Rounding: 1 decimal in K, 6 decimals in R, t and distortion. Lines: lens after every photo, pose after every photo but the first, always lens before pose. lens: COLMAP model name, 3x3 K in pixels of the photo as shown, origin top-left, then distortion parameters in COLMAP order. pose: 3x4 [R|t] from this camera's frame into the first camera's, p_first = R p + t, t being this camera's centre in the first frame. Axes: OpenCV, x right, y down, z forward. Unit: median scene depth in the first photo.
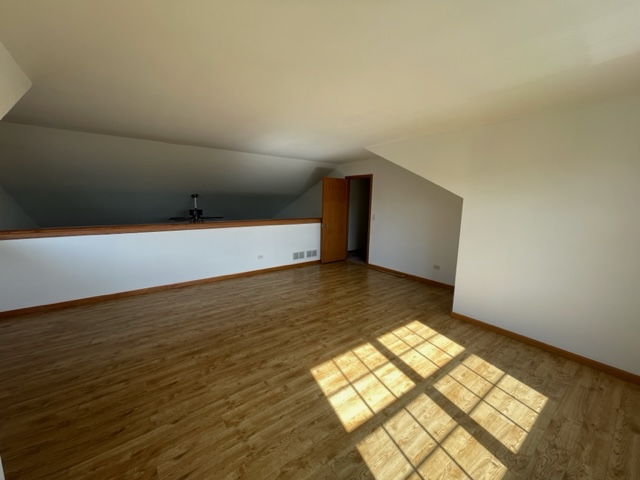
lens RADIAL K [[258.1, 0, 320.0], [0, 258.1, 240.0], [0, 0, 1]] dist [0.000194, 0.000054]
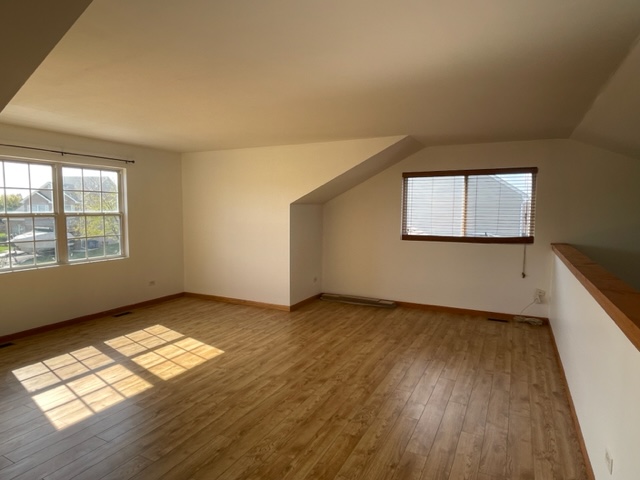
lens RADIAL K [[390.4, 0, 320.0], [0, 390.4, 240.0], [0, 0, 1]] dist [-0.002385, -0.001327]
pose [[-0.901459, 0.015207, -0.432597, 0.303093], [-0.084780, 0.973824, 0.210899, -0.366862], [0.424481, 0.226792, -0.876574, 2.410853]]
